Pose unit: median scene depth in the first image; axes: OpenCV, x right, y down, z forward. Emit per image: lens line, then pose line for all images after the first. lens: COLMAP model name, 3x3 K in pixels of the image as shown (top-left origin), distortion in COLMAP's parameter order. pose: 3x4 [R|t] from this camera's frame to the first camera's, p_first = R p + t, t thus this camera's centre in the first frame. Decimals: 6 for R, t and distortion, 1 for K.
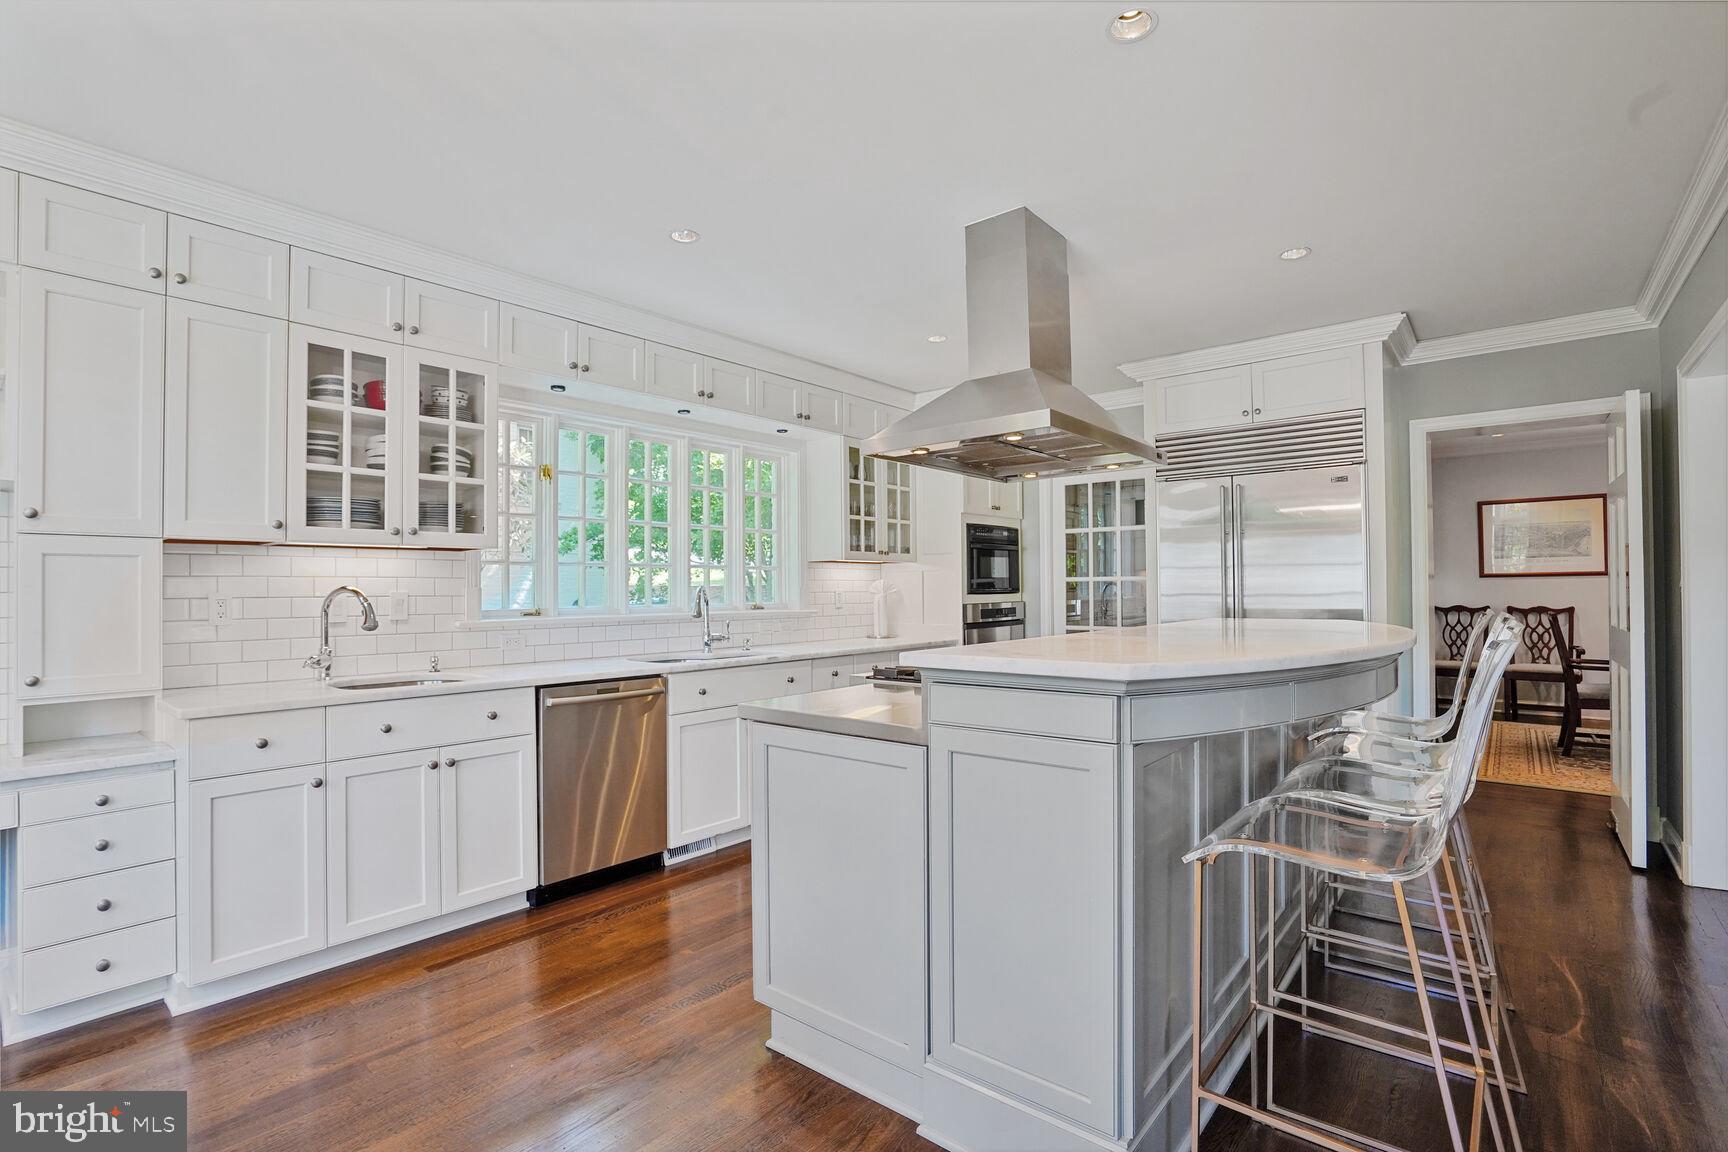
lens RADIAL K [[794.6, 0, 869.4], [0, 794.6, 572.6], [0, 0, 1]] dist [-0.005879, 0.002165]
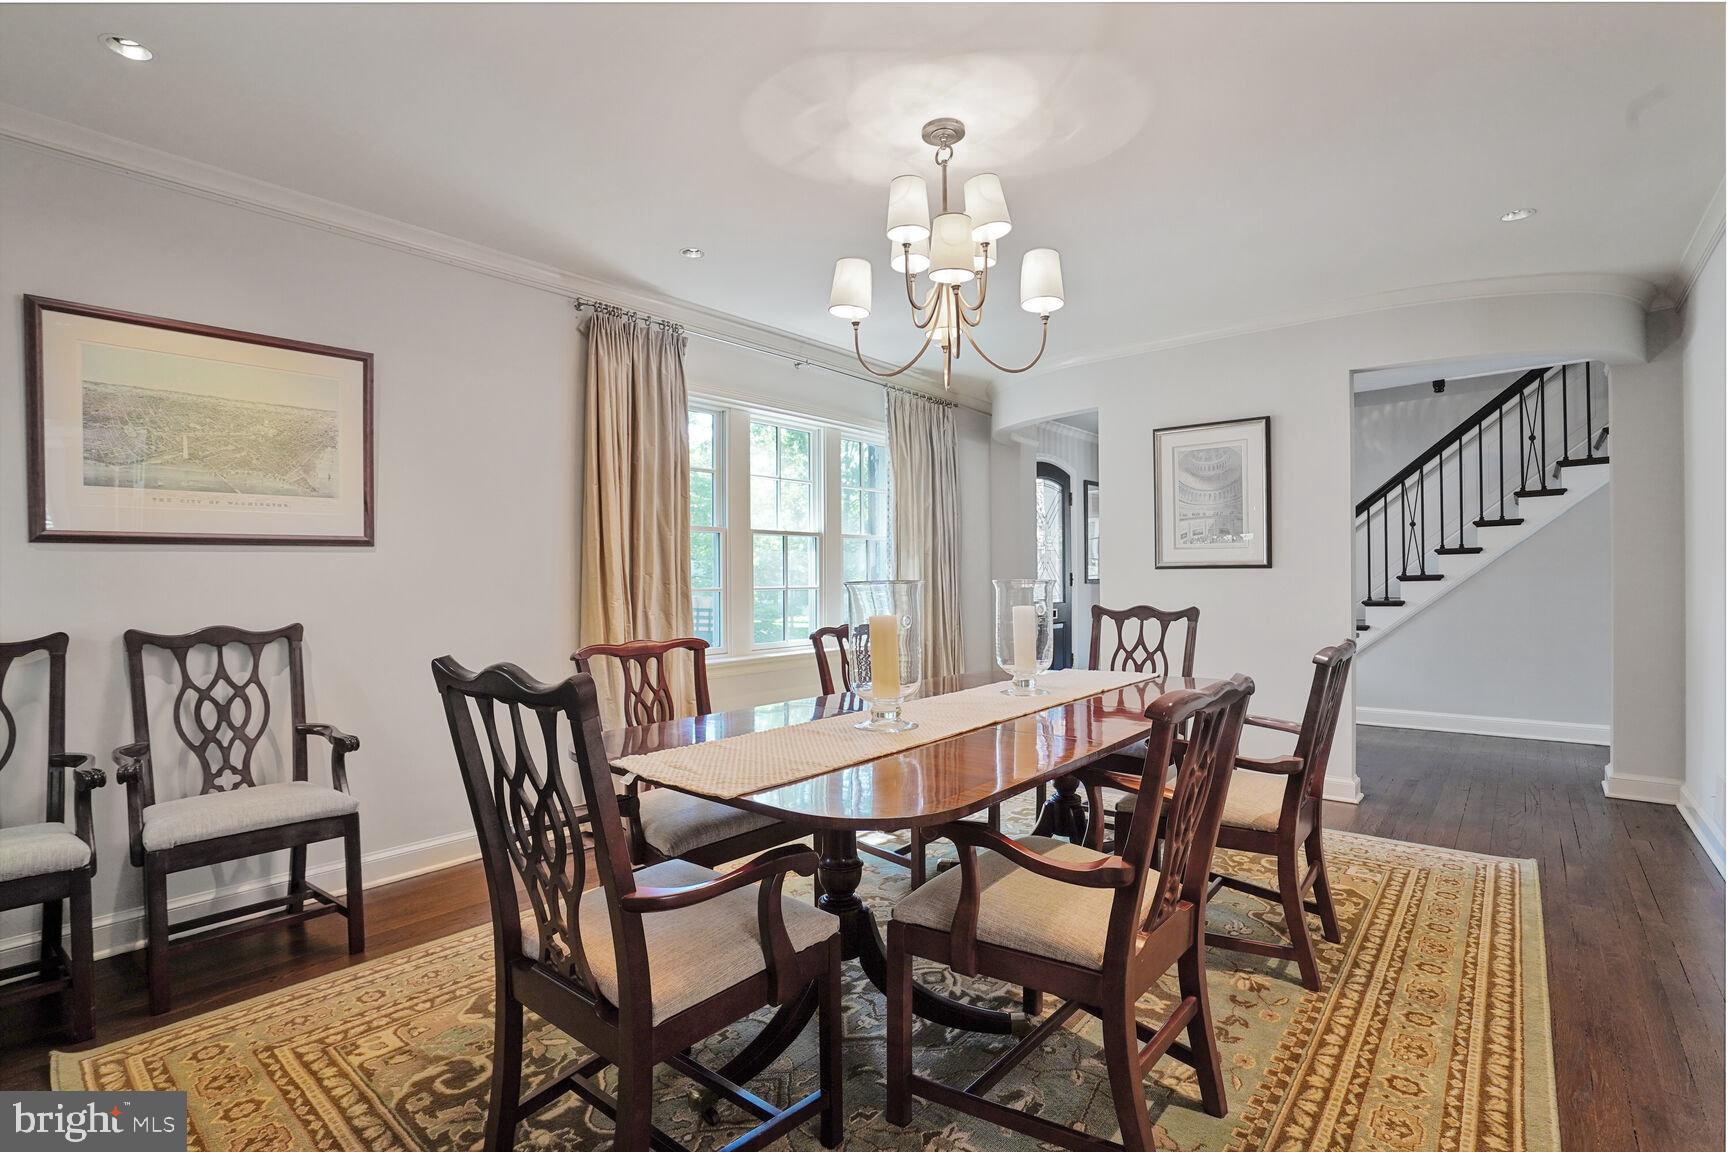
lens RADIAL K [[794.6, 0, 845.0], [0, 794.6, 586.2], [0, 0, 1]] dist [-0.005879, 0.002165]
pose [[0.017429, -0.001148, 0.999847, 0.491309], [-0.004482, 0.999989, 0.001227, 0.022328], [-0.999838, -0.004503, 0.017423, 0.710763]]
